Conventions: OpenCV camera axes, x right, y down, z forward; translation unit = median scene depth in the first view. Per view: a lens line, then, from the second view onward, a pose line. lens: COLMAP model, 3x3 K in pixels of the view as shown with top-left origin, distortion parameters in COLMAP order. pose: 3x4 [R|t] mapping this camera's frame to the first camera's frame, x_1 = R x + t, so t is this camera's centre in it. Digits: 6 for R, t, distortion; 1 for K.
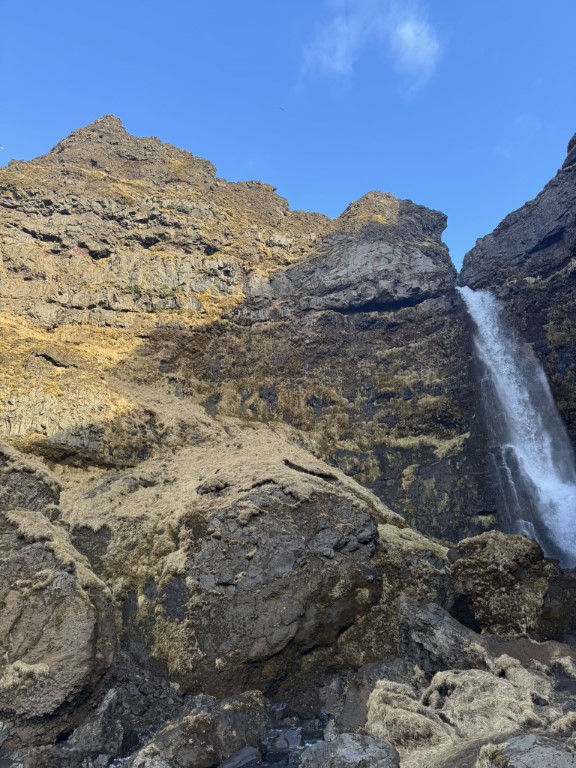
lens RADIAL K [[535.6, 0, 290.7], [0, 535.6, 387.2], [0, 0, 1]] dist [0.125357, -0.185892]
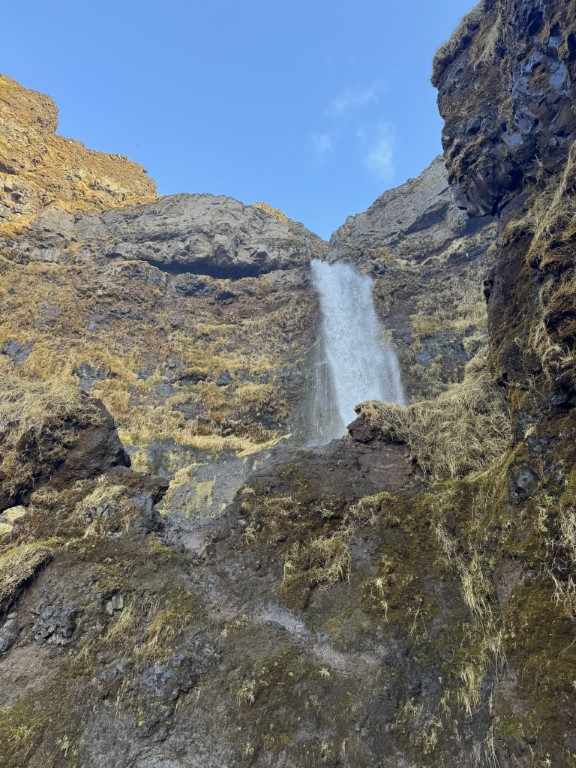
lens RADIAL K [[536.3, 0, 283.2], [0, 536.3, 381.6], [0, 0, 1]] dist [0.127694, -0.189091]
pose [[0.979781, 0.148653, 0.133908, 0.207589], [-0.126044, 0.978394, -0.163888, 0.126702], [-0.155378, 0.143696, 0.977348, 0.313617]]
